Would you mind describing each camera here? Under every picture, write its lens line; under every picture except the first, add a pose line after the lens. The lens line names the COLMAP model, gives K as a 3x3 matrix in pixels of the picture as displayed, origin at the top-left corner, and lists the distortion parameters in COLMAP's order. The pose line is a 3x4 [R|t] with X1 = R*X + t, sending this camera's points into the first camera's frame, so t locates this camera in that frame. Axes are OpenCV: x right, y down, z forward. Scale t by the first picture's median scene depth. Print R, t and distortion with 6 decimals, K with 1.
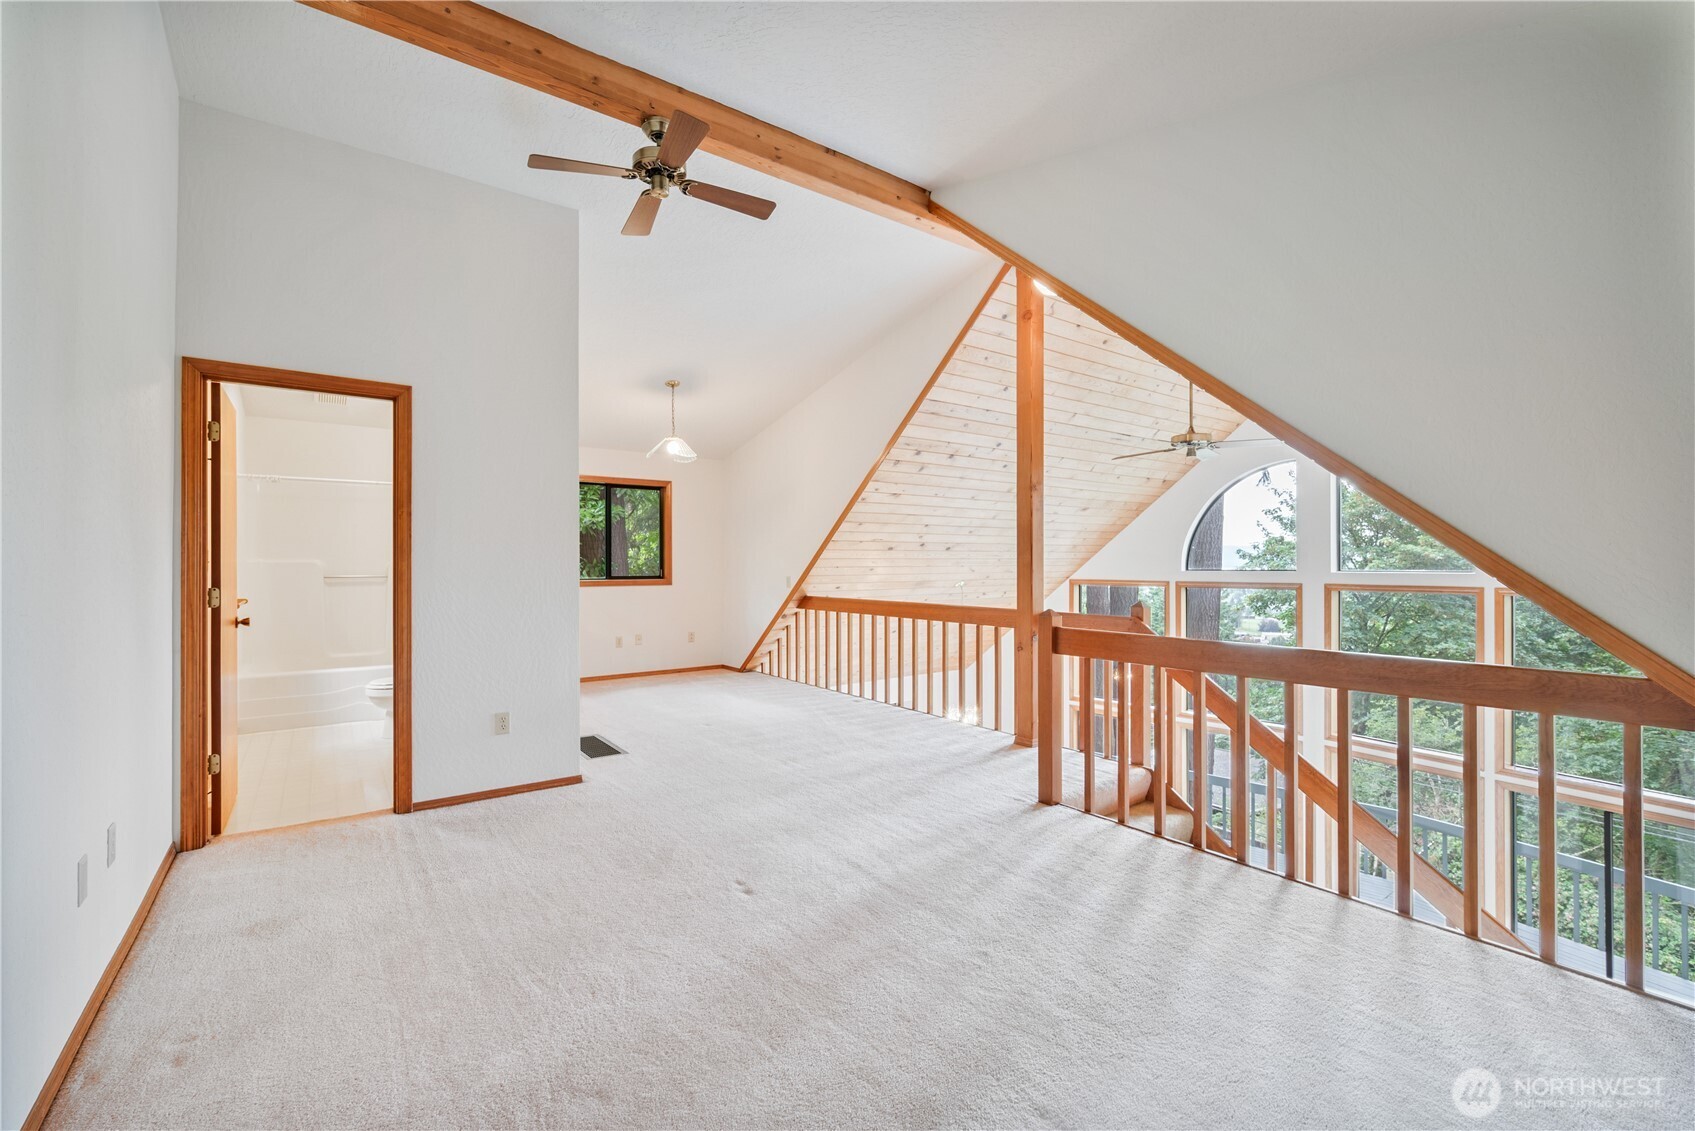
lens RADIAL K [[723.3, 0, 841.6], [0, 723.3, 567.9], [0, 0, 1]] dist [-0.013449, -0.000462]
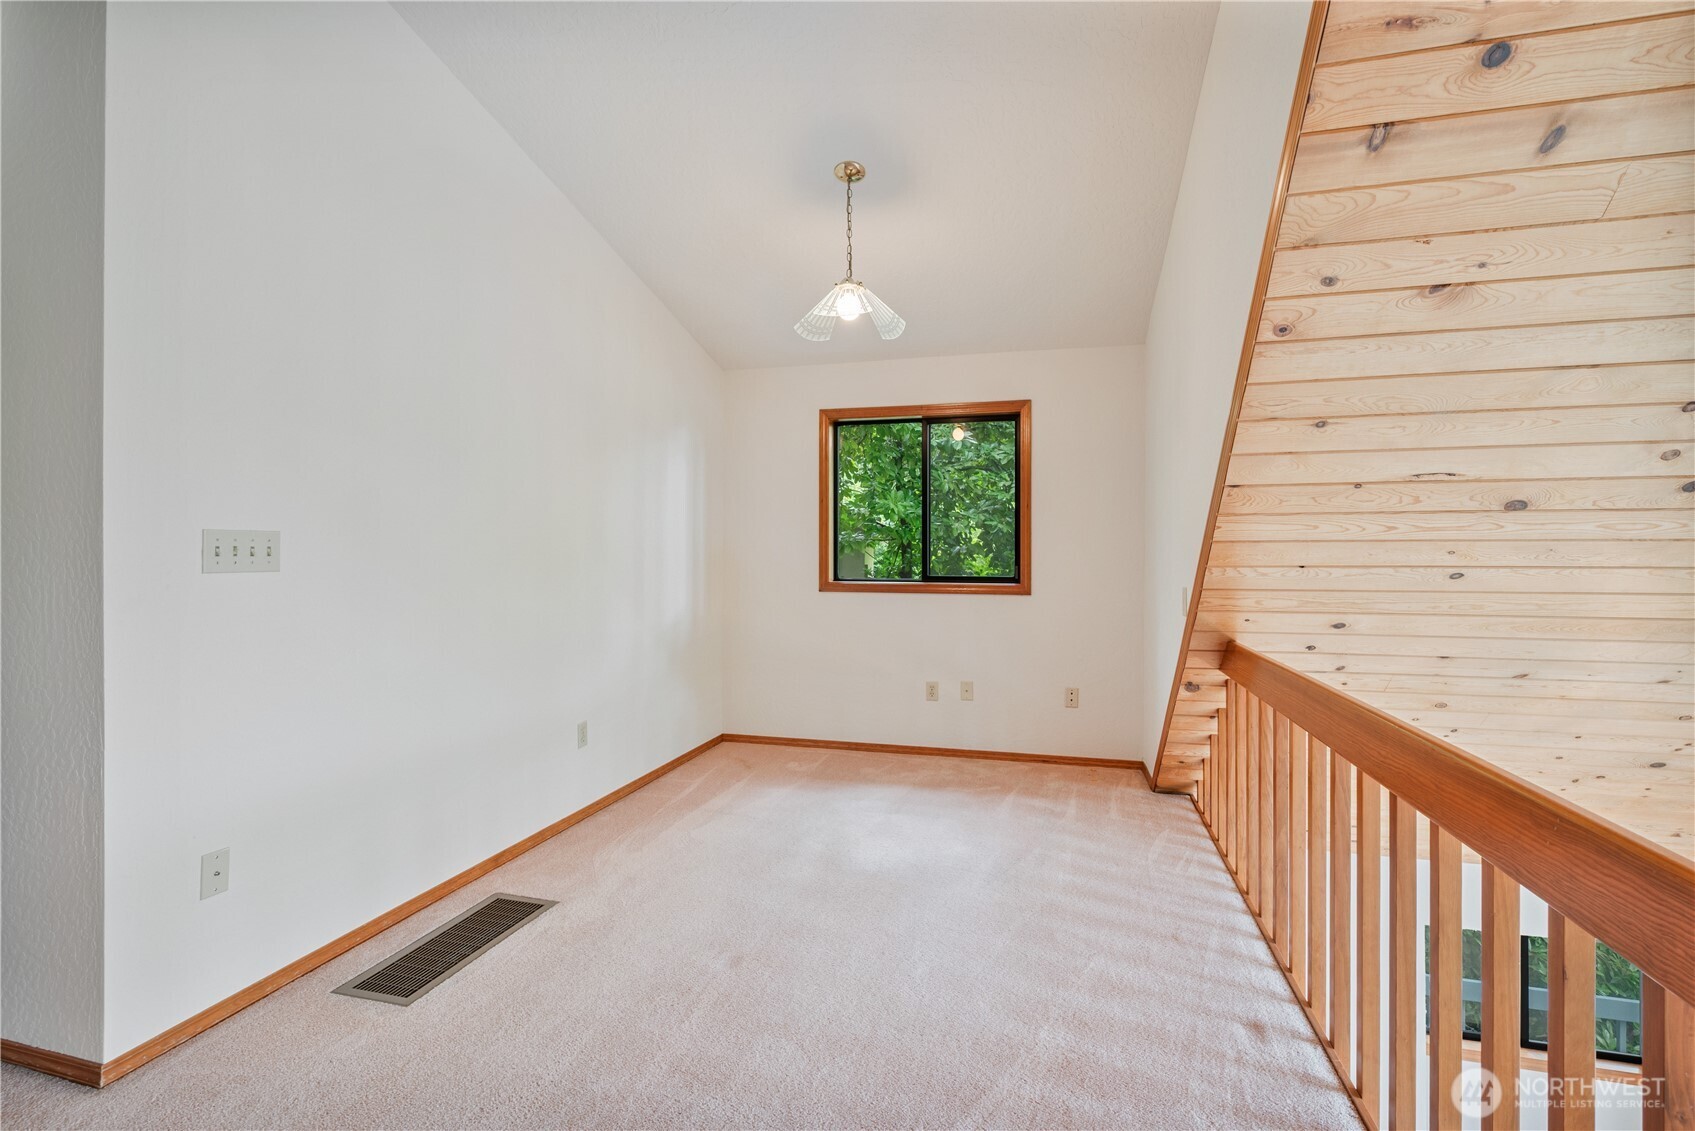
lens RADIAL K [[788.4, 0, 849.2], [0, 788.4, 562.6], [0, 0, 1]] dist [0.002002, -0.000098]
pose [[0.632314, 0.010212, -0.774645, 0.135670], [-0.009660, 0.999939, 0.005297, -0.002418], [0.774652, 0.004134, 0.632375, 0.555461]]
